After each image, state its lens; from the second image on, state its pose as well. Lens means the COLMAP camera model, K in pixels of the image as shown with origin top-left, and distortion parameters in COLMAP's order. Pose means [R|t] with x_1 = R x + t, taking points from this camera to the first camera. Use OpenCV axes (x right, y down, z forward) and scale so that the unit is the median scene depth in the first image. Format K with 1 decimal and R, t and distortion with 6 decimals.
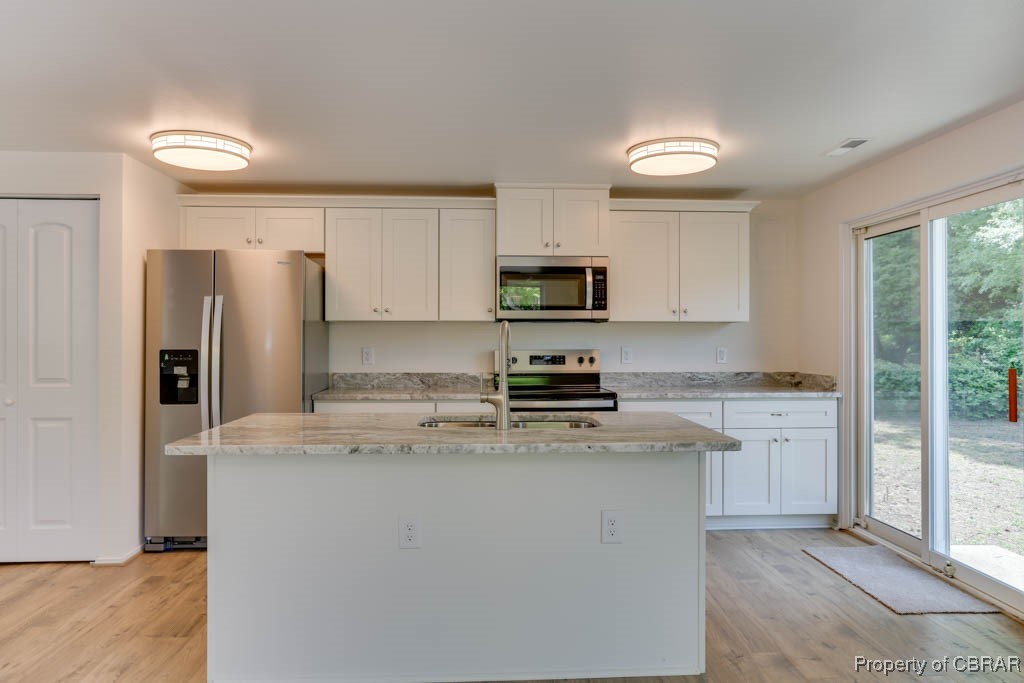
lens RADIAL K [[674.8, 0, 510.8], [0, 674.8, 335.5], [0, 0, 1]] dist [-0.003000, -0.000424]
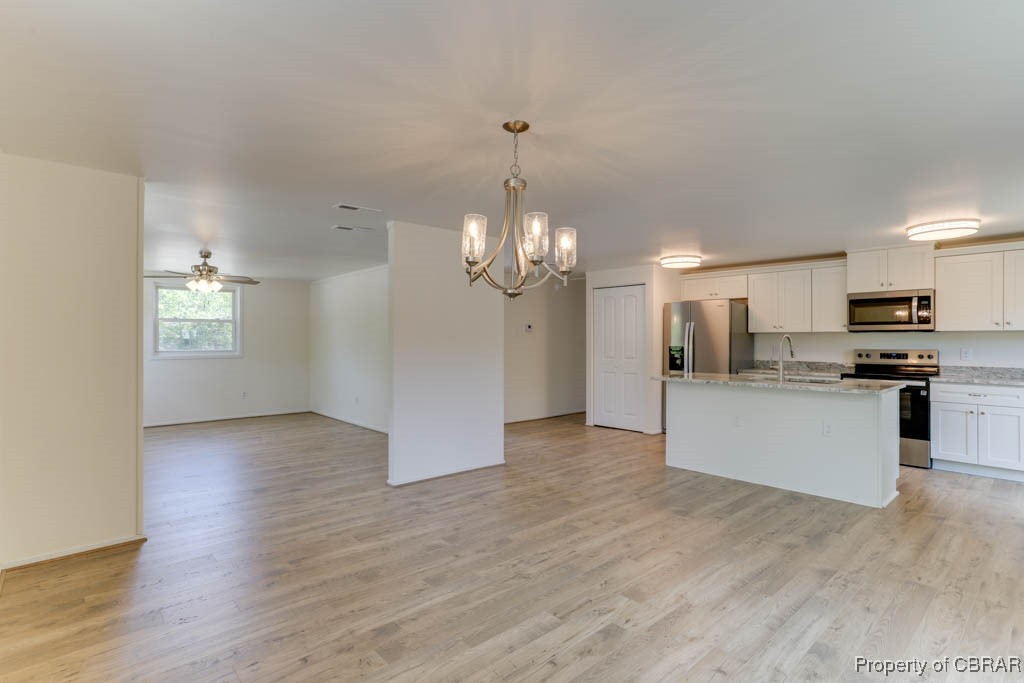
lens RADIAL K [[500.3, 0, 508.8], [0, 500.3, 342.7], [0, 0, 1]] dist [-0.030003, 0.000774]
pose [[0.629530, 0.005799, -0.776955, 0.406817], [-0.000056, 0.999972, 0.007419, -0.003133], [0.776976, -0.004627, 0.629513, -0.441562]]
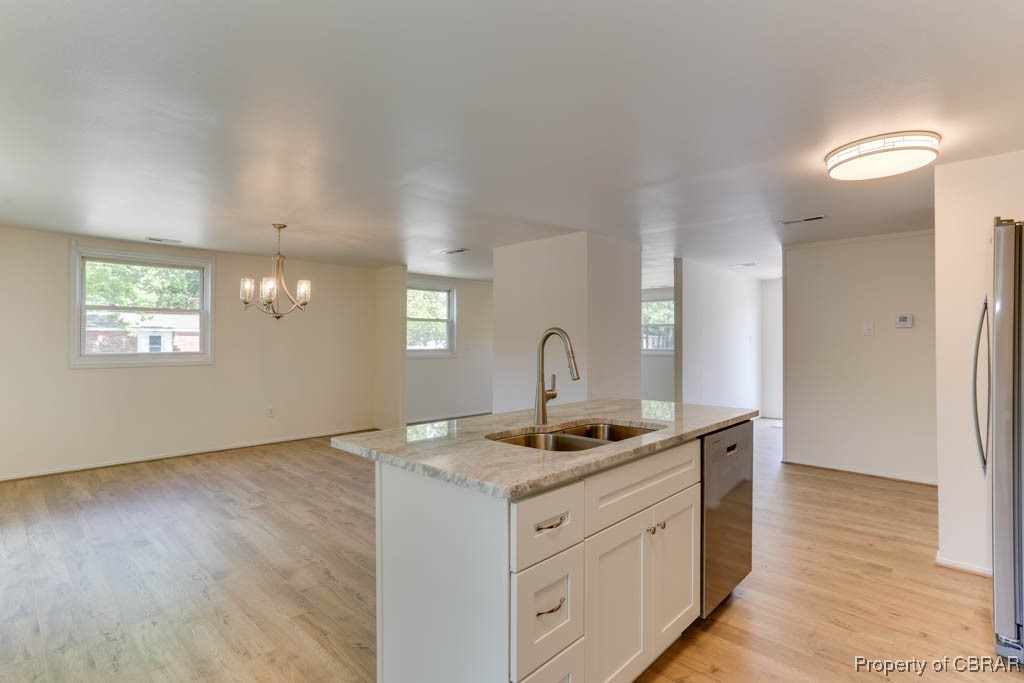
lens RADIAL K [[513.0, 0, 511.7], [0, 513.0, 334.3], [0, 0, 1]] dist [-0.002445, 0.001069]
pose [[-0.729527, -0.001950, -0.683949, 0.357216], [0.002932, 0.999978, -0.005978, -0.008496], [0.683946, -0.006366, -0.729505, 0.912688]]
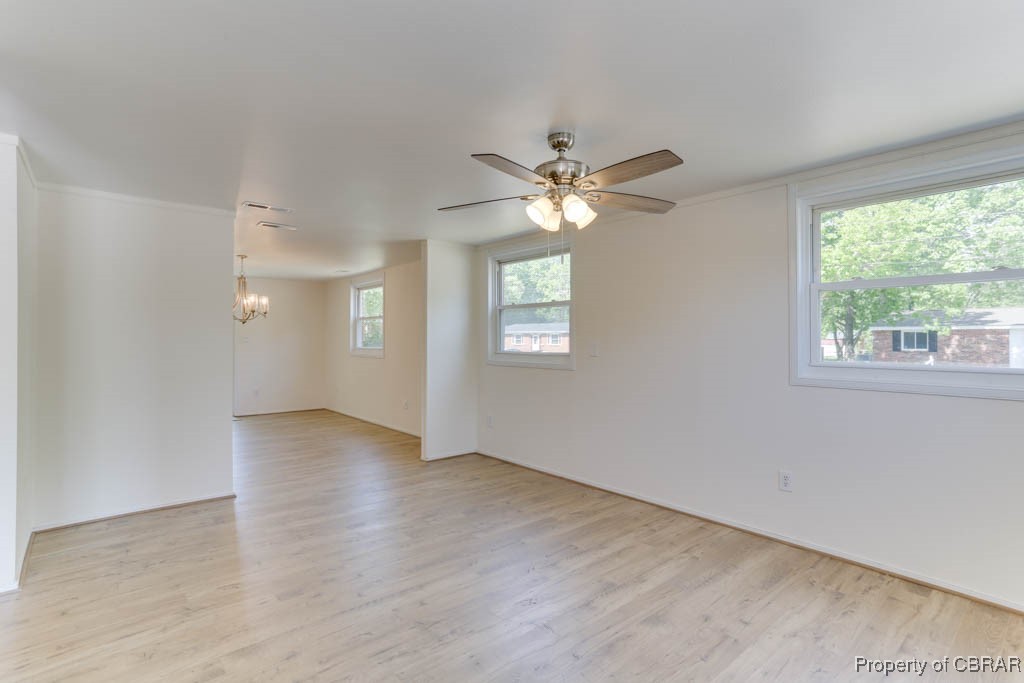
lens RADIAL K [[513.0, 0, 511.7], [0, 513.0, 334.3], [0, 0, 1]] dist [-0.002445, 0.001069]
pose [[-0.604000, 0.016743, 0.796808, -1.406592], [0.001985, 0.999808, -0.019505, 0.013151], [-0.796982, -0.010199, -0.603918, 0.155827]]
